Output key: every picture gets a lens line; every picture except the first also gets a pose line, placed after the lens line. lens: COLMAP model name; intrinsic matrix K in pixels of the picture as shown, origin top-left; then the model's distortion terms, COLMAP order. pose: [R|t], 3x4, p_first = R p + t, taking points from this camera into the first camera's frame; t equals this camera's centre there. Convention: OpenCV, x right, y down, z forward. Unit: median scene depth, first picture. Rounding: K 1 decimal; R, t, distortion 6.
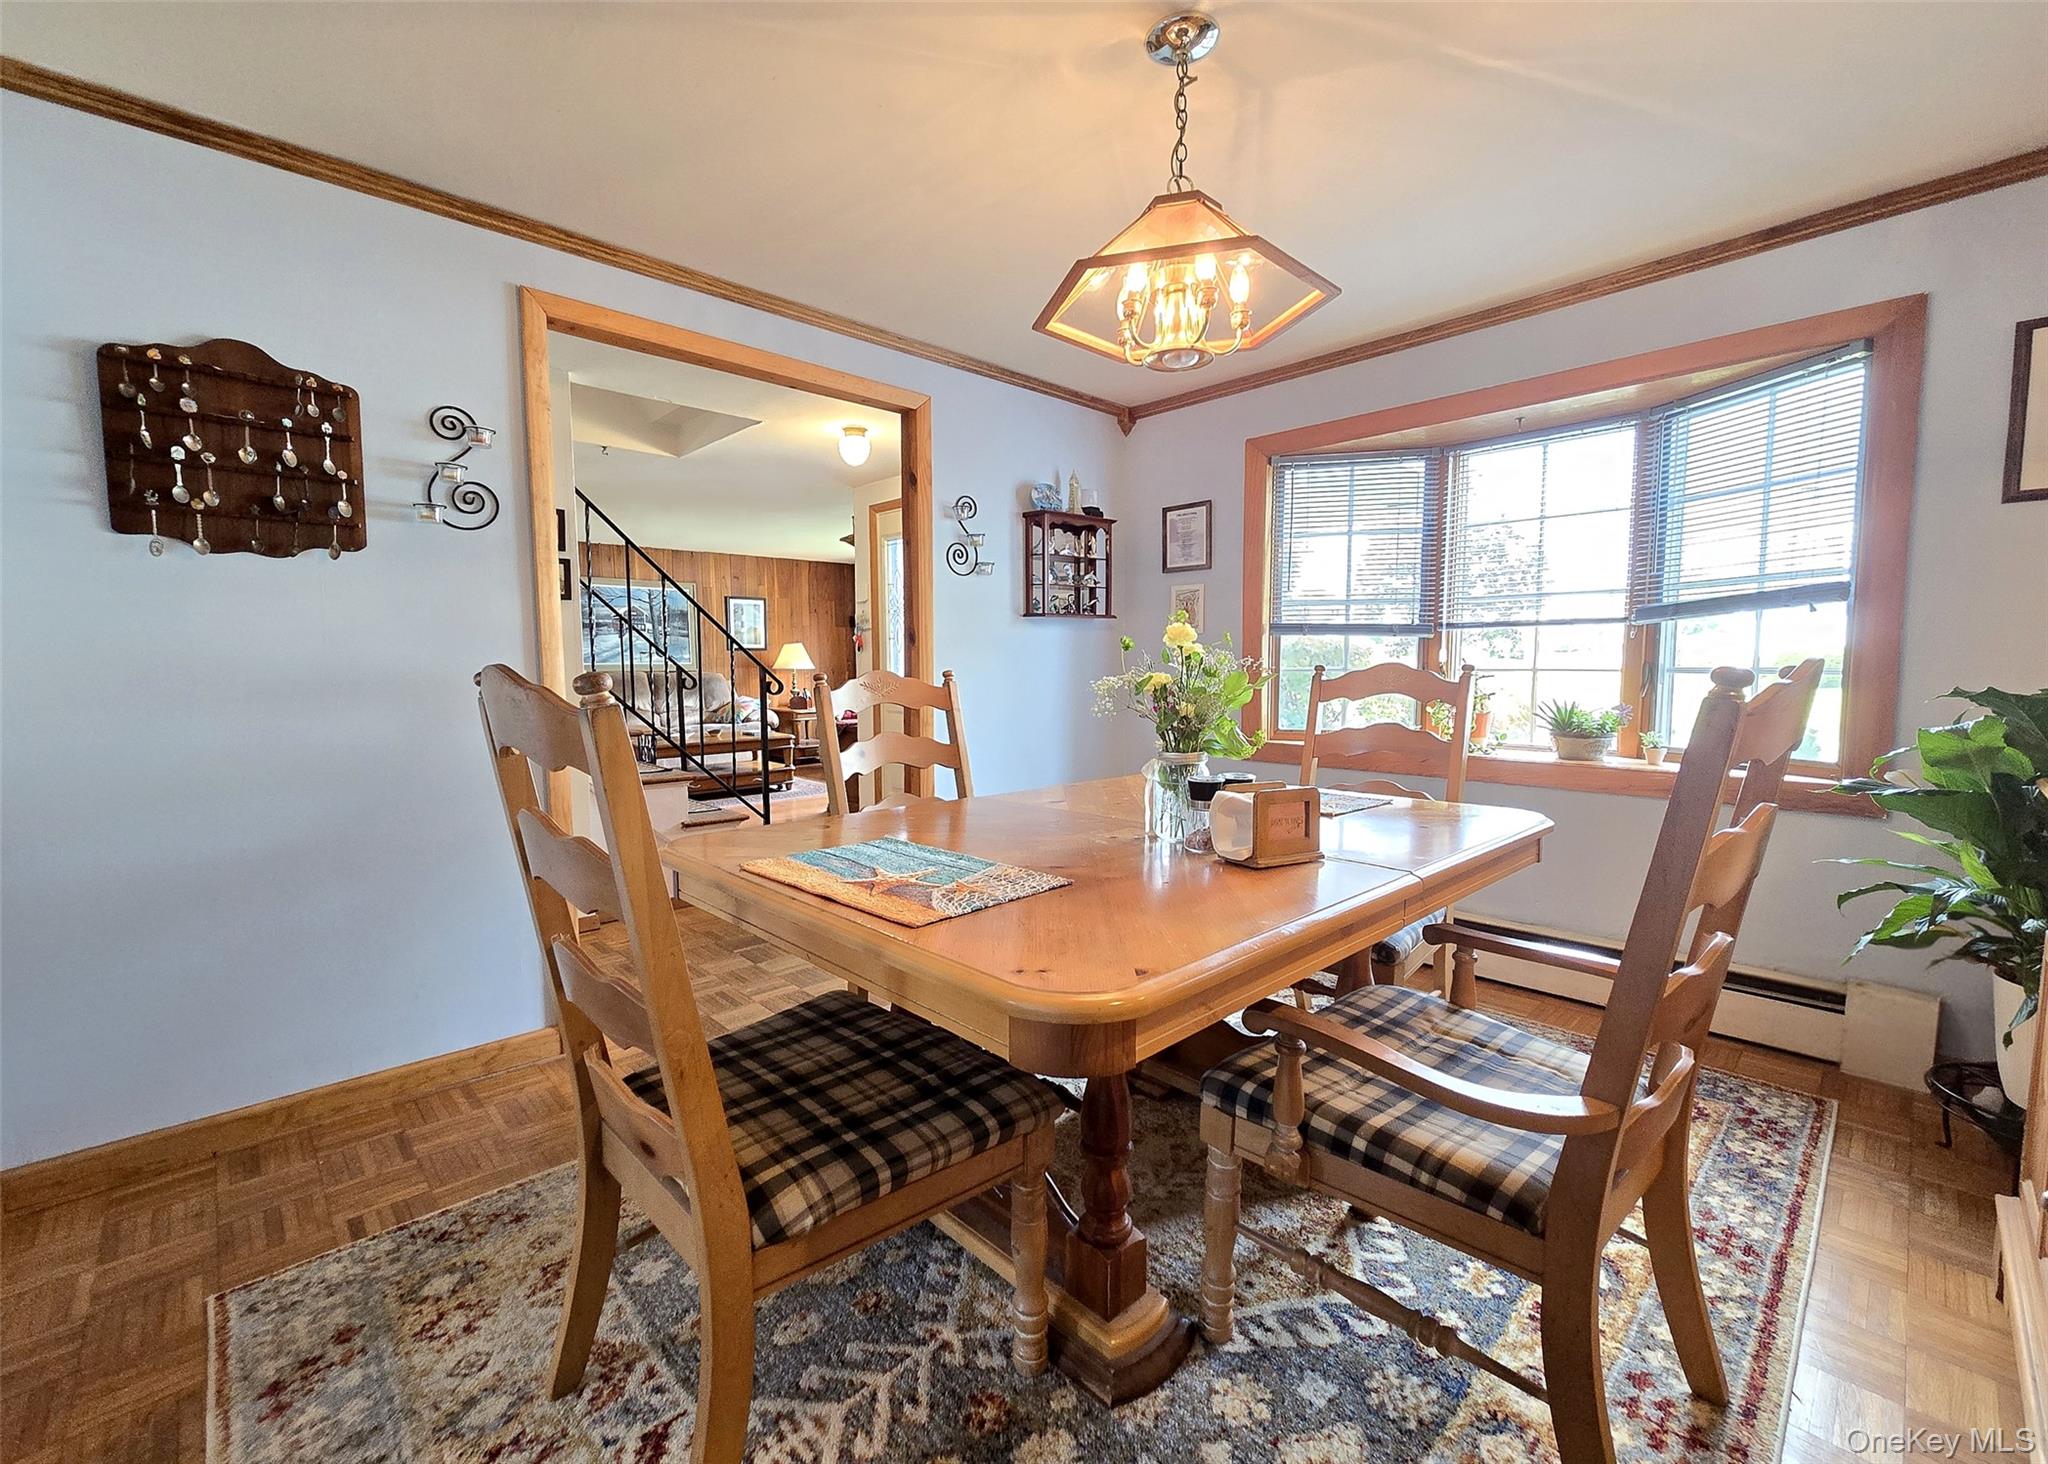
lens RADIAL K [[854.4, 0, 1031.0], [0, 854.4, 731.9], [0, 0, 1]] dist [-0.009615, -0.000020]
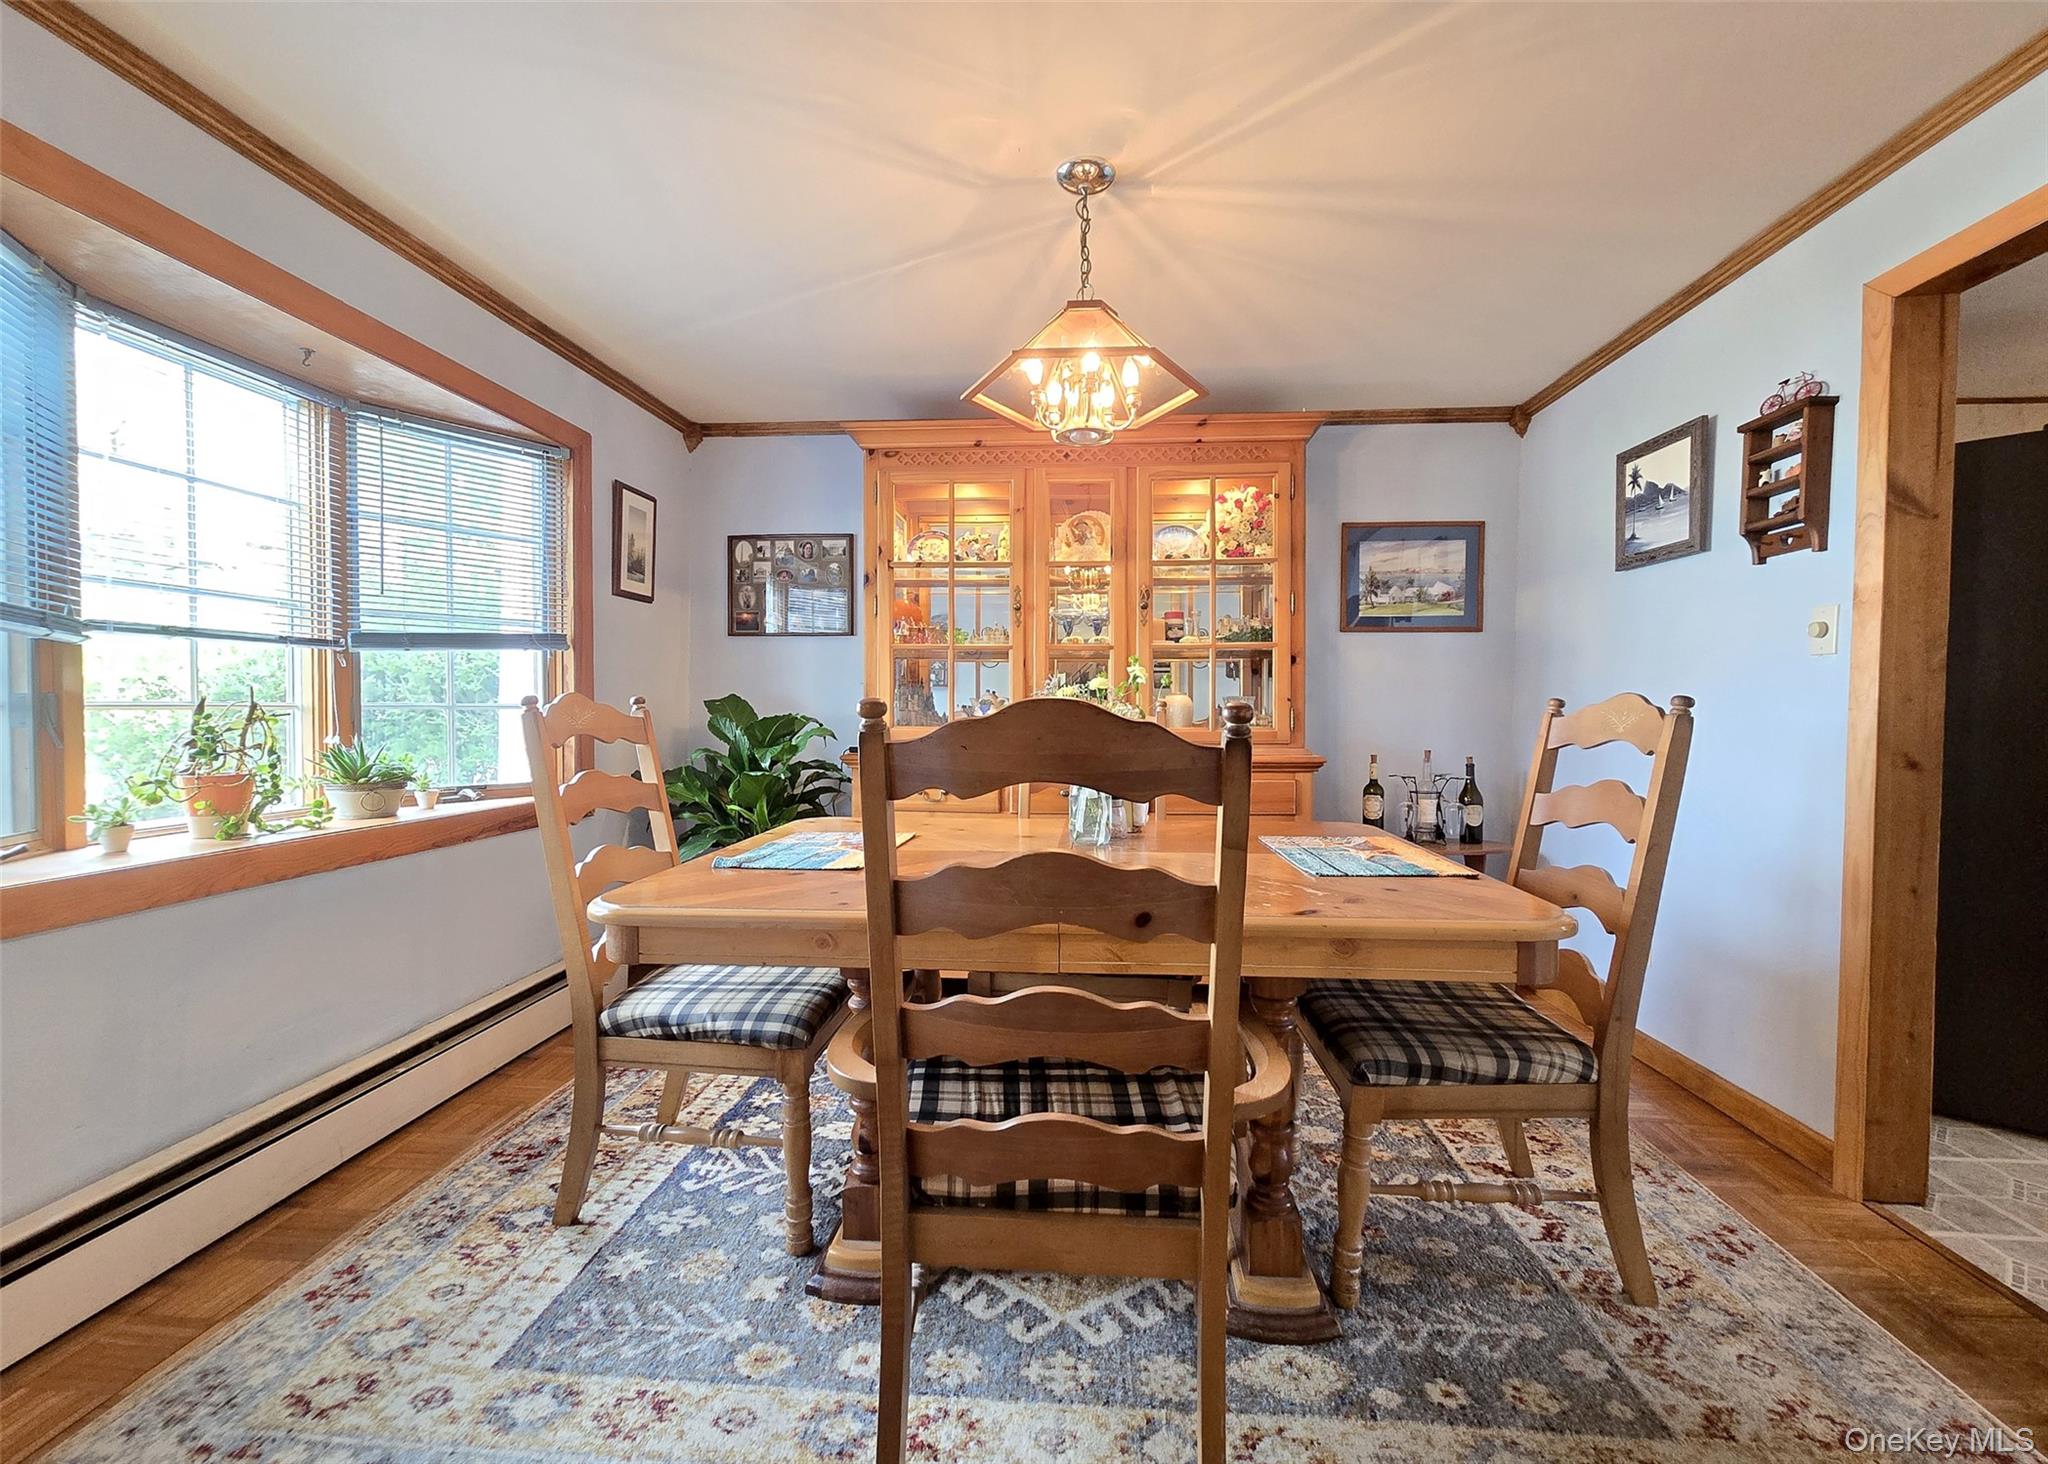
lens RADIAL K [[854.4, 0, 1042.7], [0, 854.4, 735.9], [0, 0, 1]] dist [-0.009615, -0.000020]
pose [[-0.662851, -0.027859, 0.748233, -0.541406], [0.050779, 0.995334, 0.082044, -0.105198], [-0.747028, 0.092377, -0.658343, 1.475704]]
